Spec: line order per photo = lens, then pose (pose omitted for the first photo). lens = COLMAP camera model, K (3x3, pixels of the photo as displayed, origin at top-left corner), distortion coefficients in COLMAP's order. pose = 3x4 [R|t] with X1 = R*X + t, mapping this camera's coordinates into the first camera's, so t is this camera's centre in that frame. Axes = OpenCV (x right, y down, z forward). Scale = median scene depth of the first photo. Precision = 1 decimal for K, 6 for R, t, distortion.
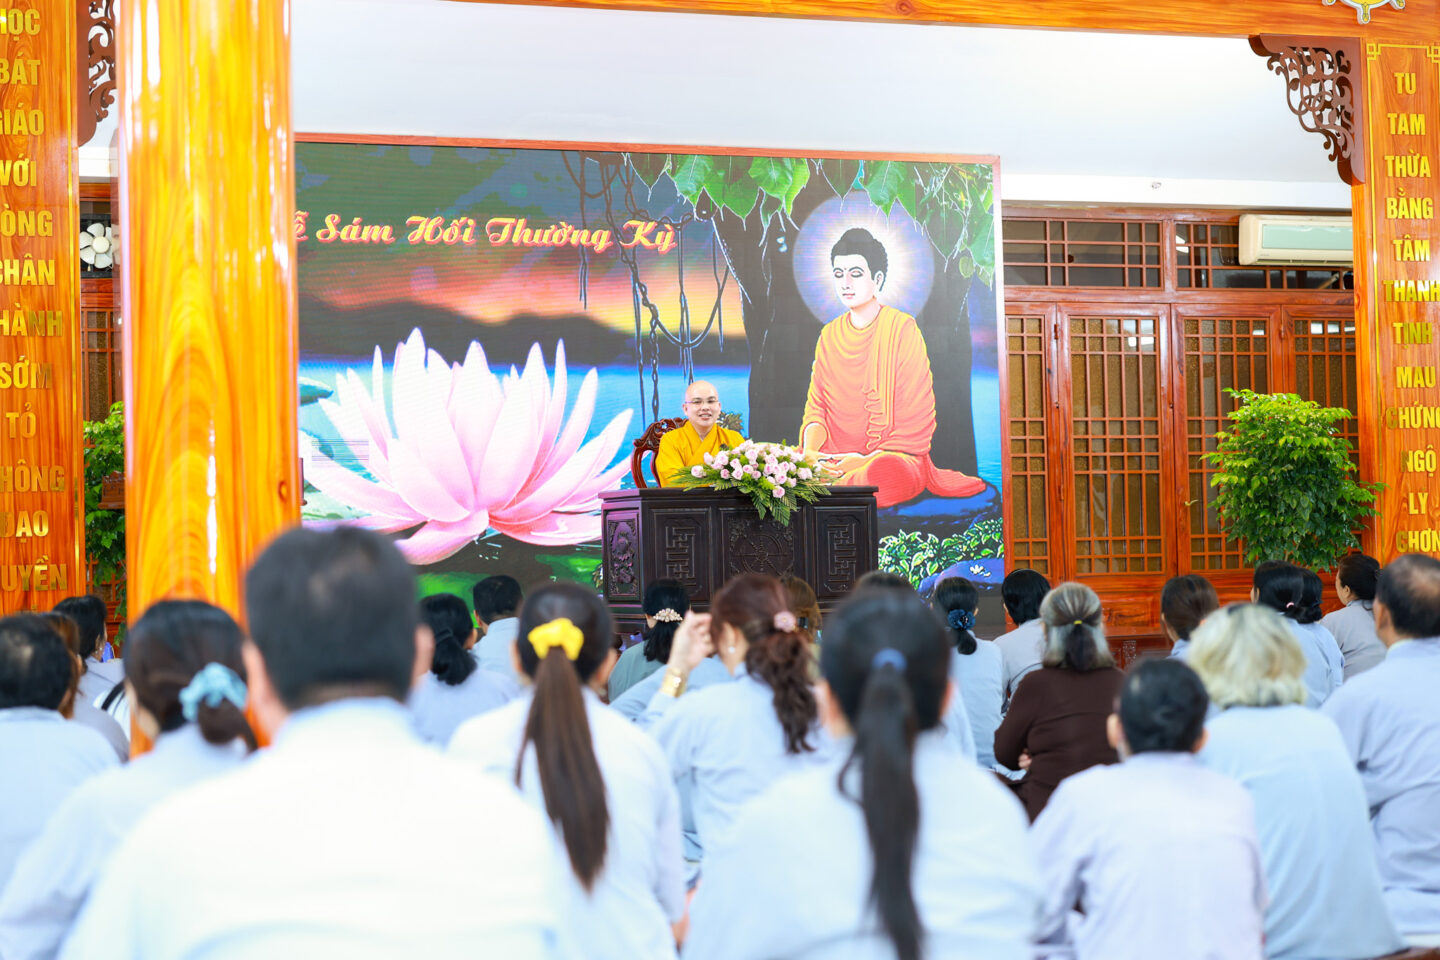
lens RADIAL K [[2870.0, 0, 720.0], [0, 2870.0, 480.0], [0, 0, 1]] dist [0.047454, -0.129637]
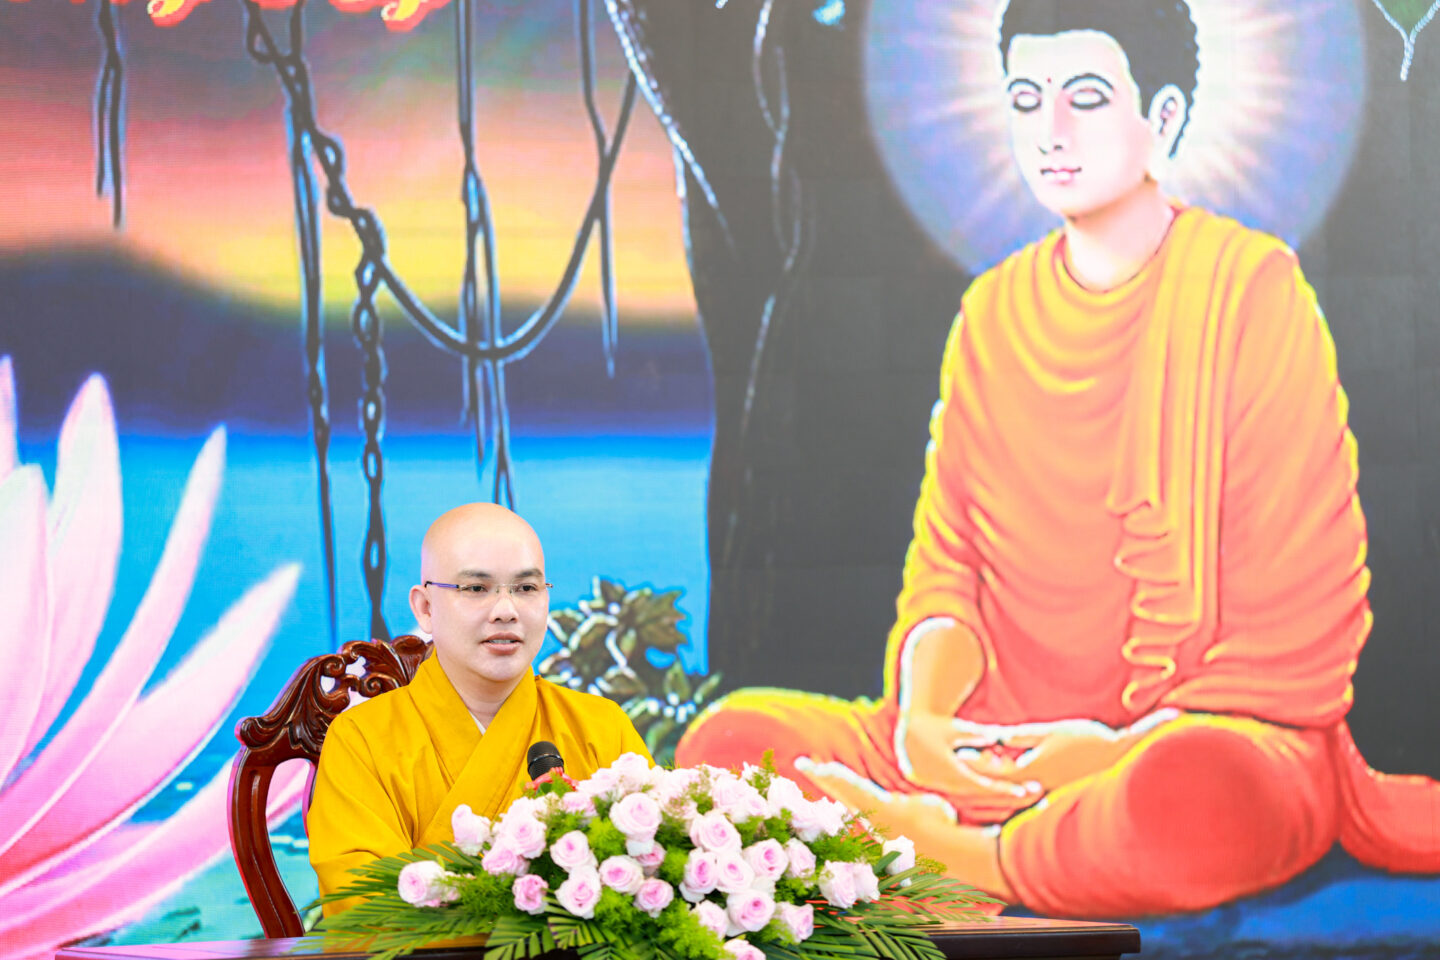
lens RADIAL K [[6403.1, 0, 720.0], [0, 6403.1, 480.0], [0, 0, 1]] dist [1.283665, -2.266288]
pose [[0.999603, -0.000829, -0.028164, 0.029718], [0.000625, 0.999973, -0.007259, -0.029744], [0.028169, 0.007239, 0.999577, 0.363661]]
